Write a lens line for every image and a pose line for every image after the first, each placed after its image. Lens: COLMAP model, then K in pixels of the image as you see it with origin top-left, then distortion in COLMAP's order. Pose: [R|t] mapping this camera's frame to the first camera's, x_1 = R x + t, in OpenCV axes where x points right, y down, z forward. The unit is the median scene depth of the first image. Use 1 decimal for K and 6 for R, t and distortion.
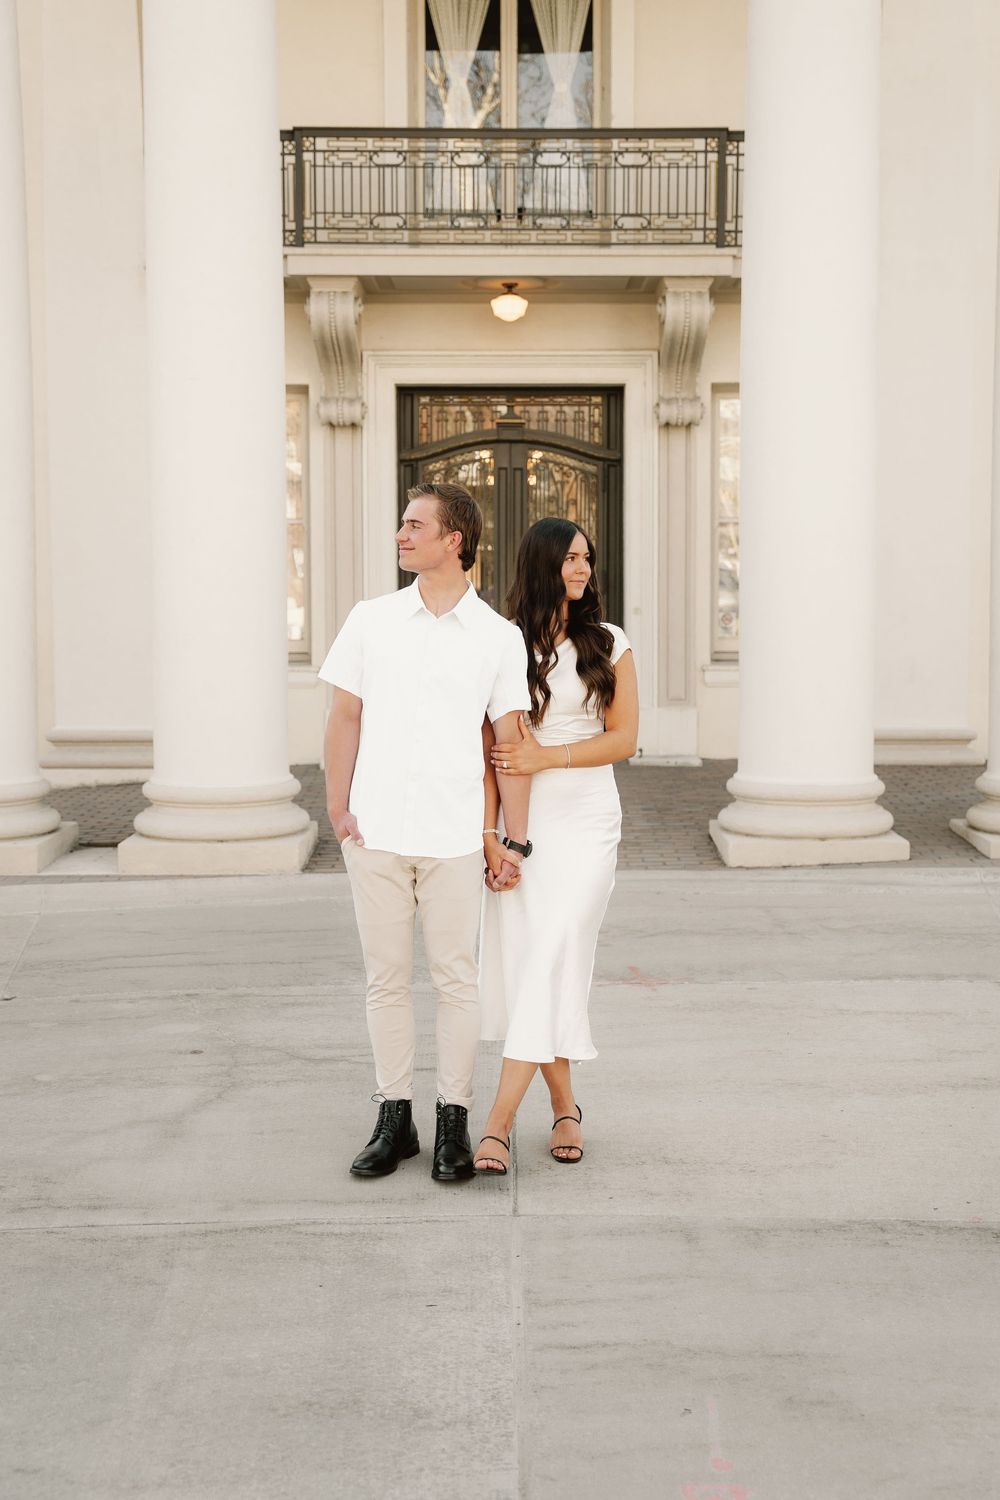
lens RADIAL K [[1969.4, 0, 513.5], [0, 1969.4, 730.3], [0, 0, 1]] dist [0.002639, 0.263552]
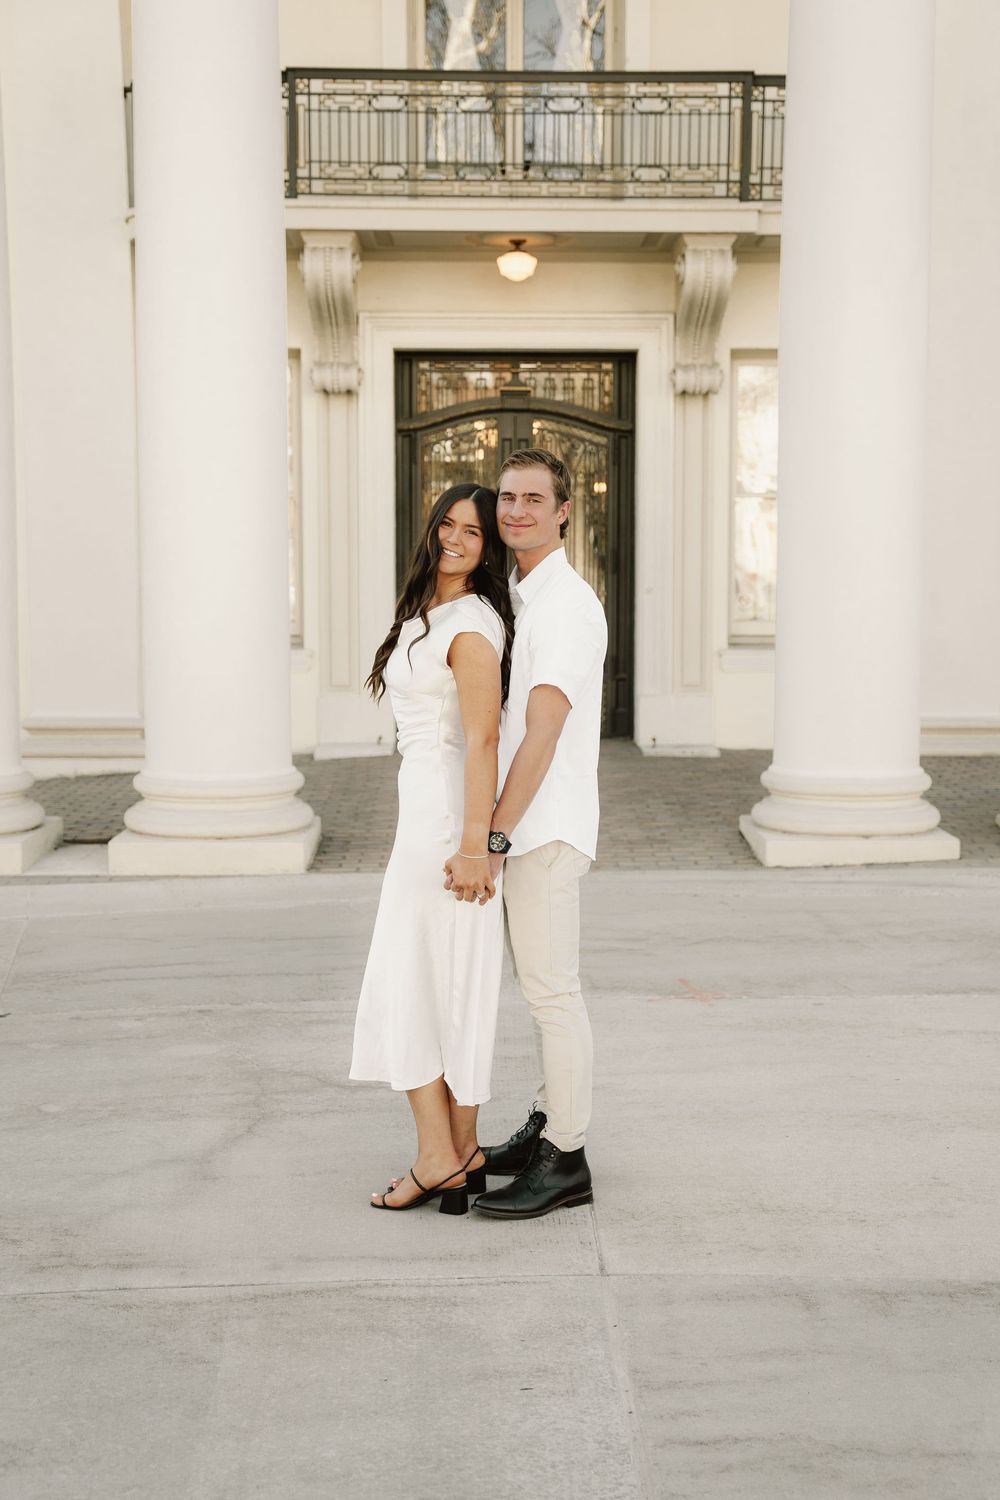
lens RADIAL K [[2018.0, 0, 509.5], [0, 2018.0, 763.6], [0, 0, 1]] dist [0.017441, 0.243124]
pose [[0.999890, 0.001277, 0.014746, -0.020155], [-0.001628, 0.999715, 0.023824, -0.001518], [-0.014711, -0.023845, 0.999607, 0.037389]]
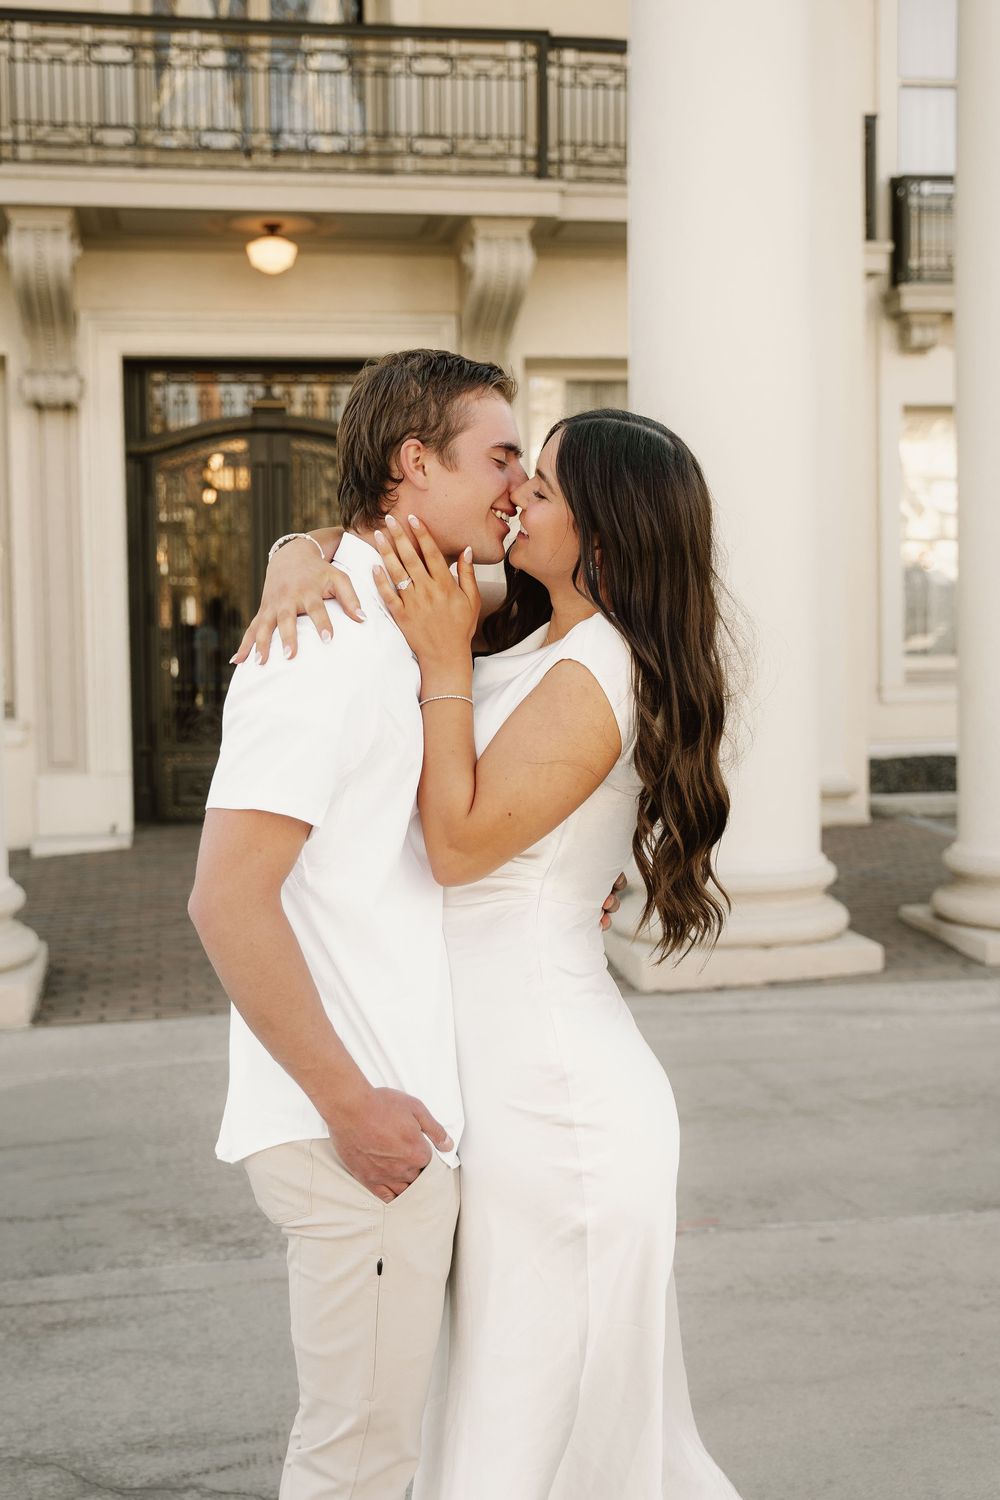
lens RADIAL K [[1997.3, 0, 502.4], [0, 1997.3, 715.8], [0, 0, 1]] dist [-0.037299, 0.272543]
pose [[0.987523, -0.020069, 0.156192, -0.040220], [0.024604, 0.999328, -0.027156, -0.009566], [-0.155542, 0.030660, 0.987353, 0.222372]]
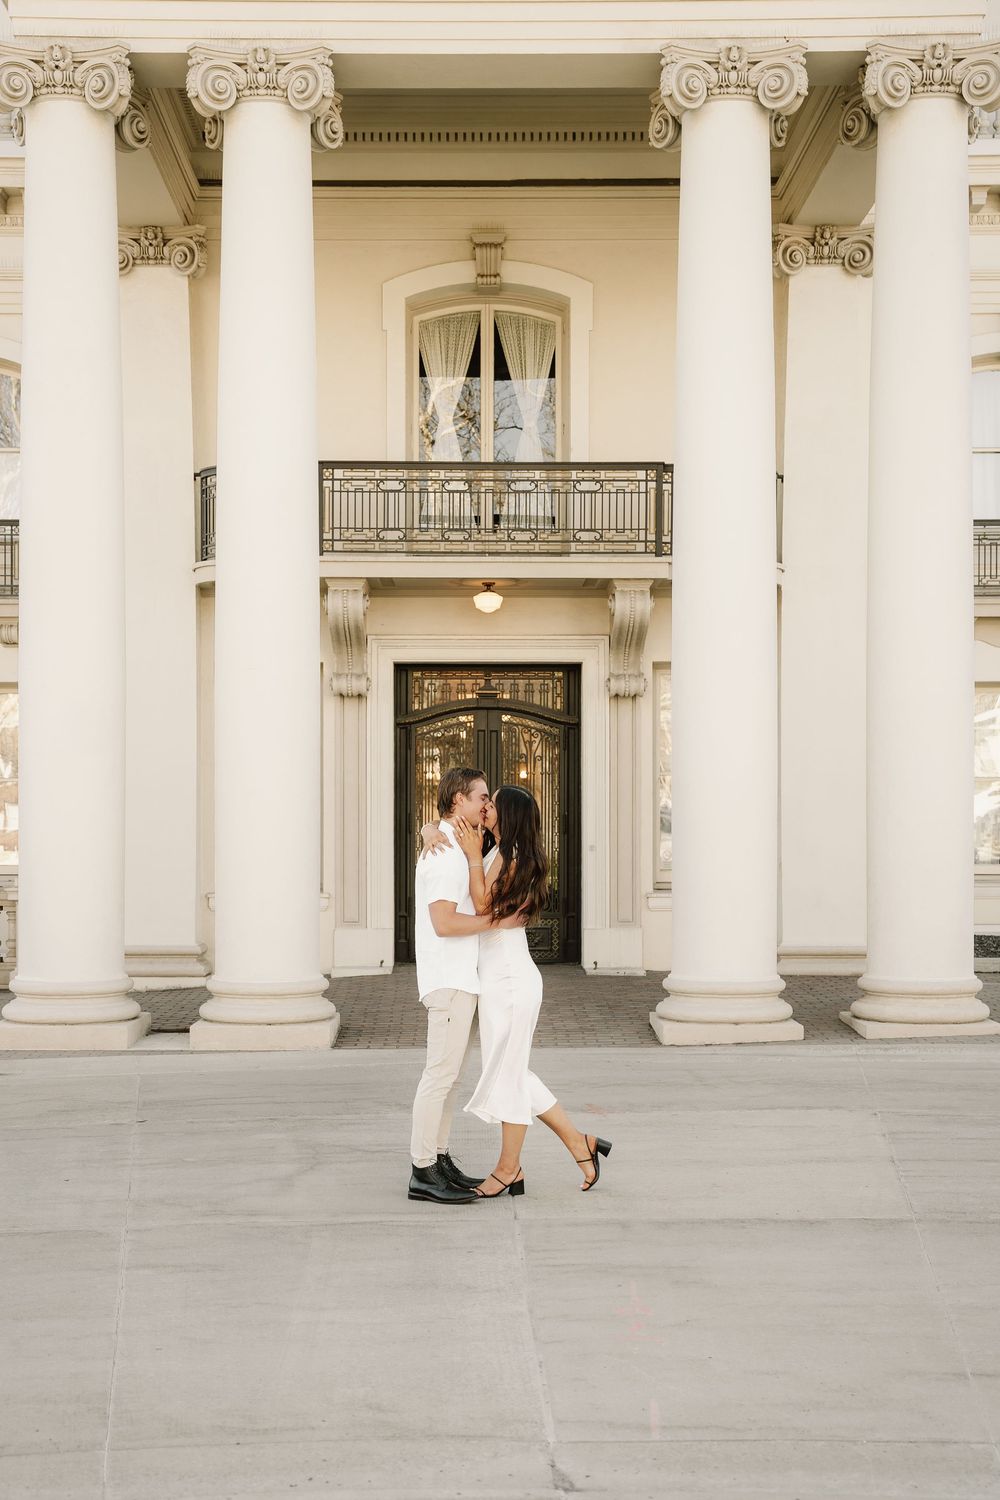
lens RADIAL K [[1974.8, 0, 481.9], [0, 1974.8, 837.0], [0, 0, 1]] dist [-0.011539, 0.187153]
pose [[0.999979, 0.002144, 0.006182, -0.013751], [-0.001716, 0.997654, -0.068442, 0.017041], [-0.006314, 0.068430, 0.997636, -0.228537]]
